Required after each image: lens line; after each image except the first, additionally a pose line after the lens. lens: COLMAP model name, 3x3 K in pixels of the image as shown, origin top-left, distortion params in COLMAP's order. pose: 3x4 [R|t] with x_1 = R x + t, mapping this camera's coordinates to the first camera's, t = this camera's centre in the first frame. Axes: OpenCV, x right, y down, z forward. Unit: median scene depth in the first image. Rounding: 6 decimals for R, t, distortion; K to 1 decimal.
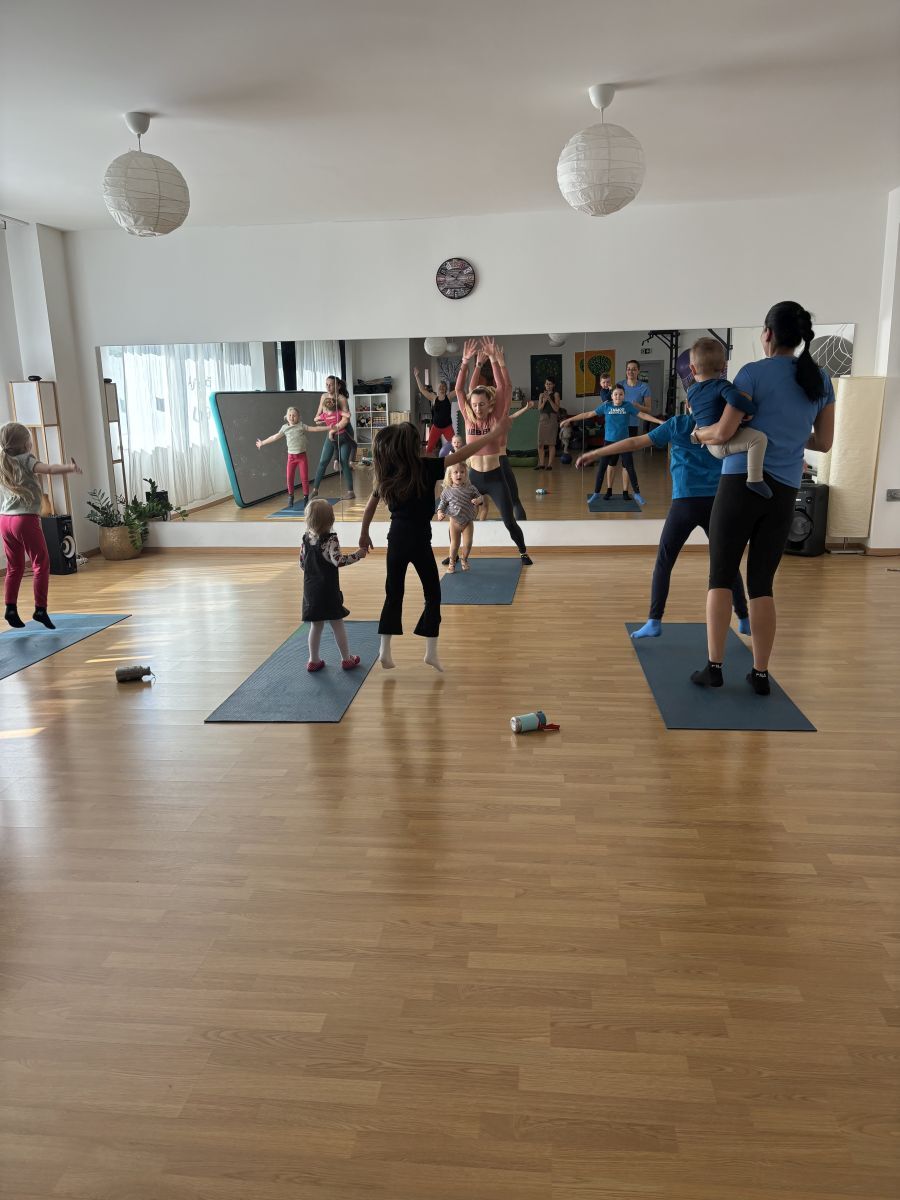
lens RADIAL K [[892.4, 0, 437.9], [0, 892.4, 605.3], [0, 0, 1]] dist [0.010450, -0.006929]
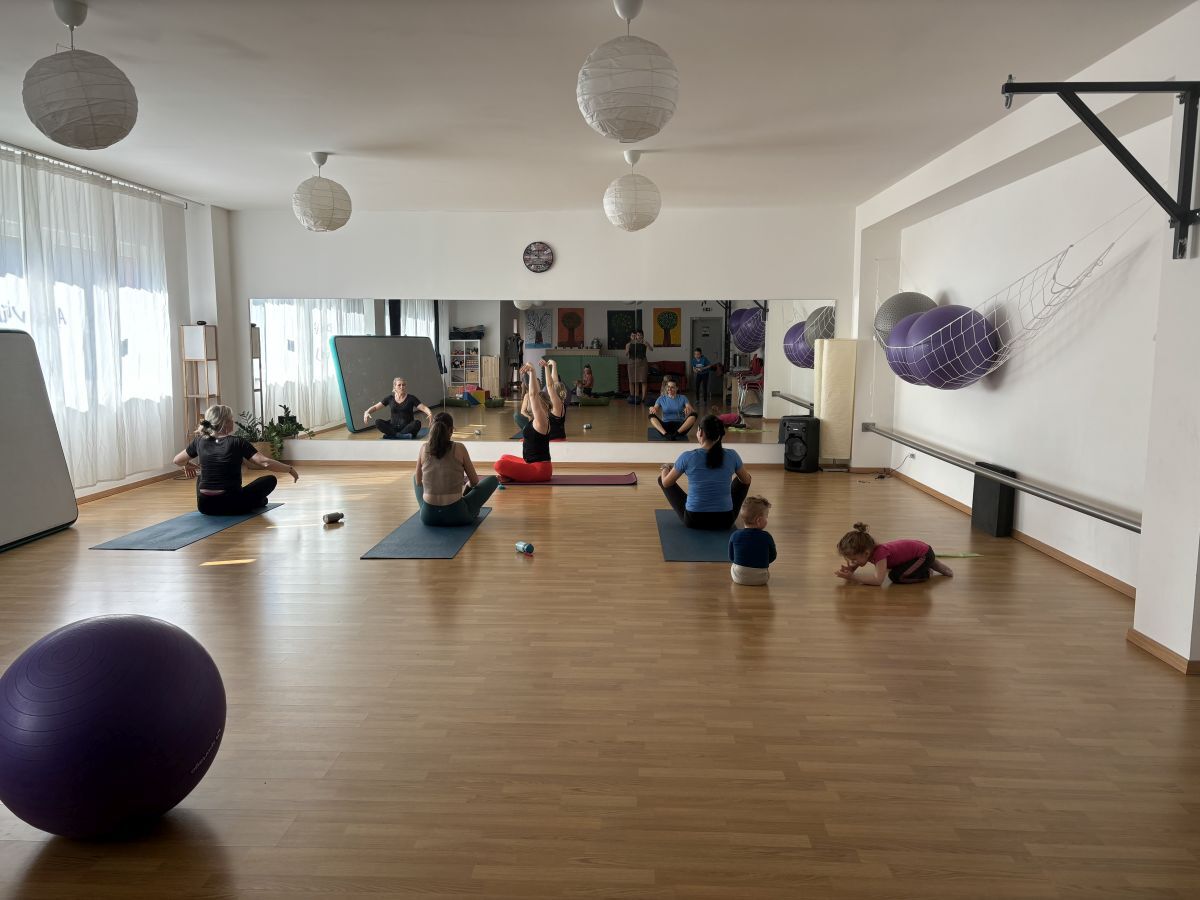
lens RADIAL K [[892.4, 0, 608.2], [0, 892.4, 452.7], [0, 0, 1]] dist [0.010450, -0.006929]
pose [[0.995561, 0.014869, 0.092936, 0.004187], [-0.004768, 0.994142, -0.107978, 0.051756], [-0.093997, 0.107055, 0.989800, -0.236703]]
